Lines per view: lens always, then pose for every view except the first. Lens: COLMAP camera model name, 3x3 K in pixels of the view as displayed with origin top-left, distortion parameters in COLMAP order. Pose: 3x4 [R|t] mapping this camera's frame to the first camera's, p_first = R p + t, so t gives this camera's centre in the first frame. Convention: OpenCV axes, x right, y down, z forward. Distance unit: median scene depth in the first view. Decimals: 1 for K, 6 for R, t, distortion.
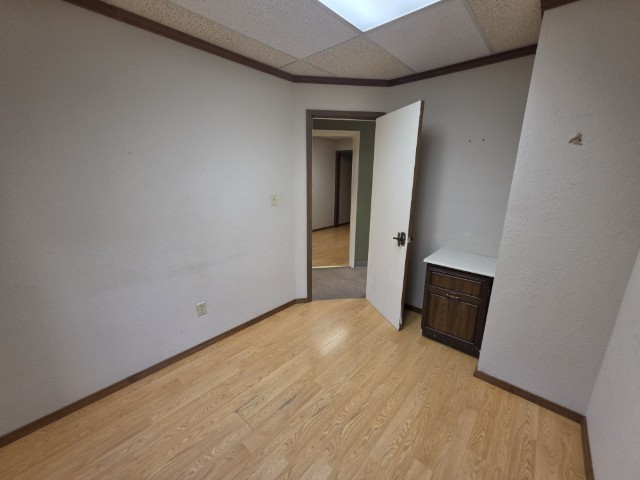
lens RADIAL K [[256.8, 0, 317.9], [0, 256.8, 240.8], [0, 0, 1]] dist [-0.000298, -0.000862]
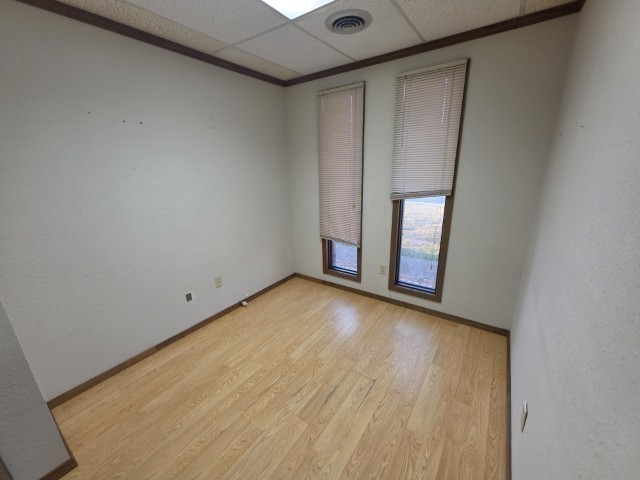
lens RADIAL K [[256.8, 0, 316.8], [0, 256.8, 242.7], [0, 0, 1]] dist [-0.000298, -0.000862]
pose [[-0.993318, 0.051545, -0.103264, 0.011898], [-0.010572, 0.850332, 0.526141, -0.402644], [0.114928, 0.523717, -0.844105, 1.537673]]
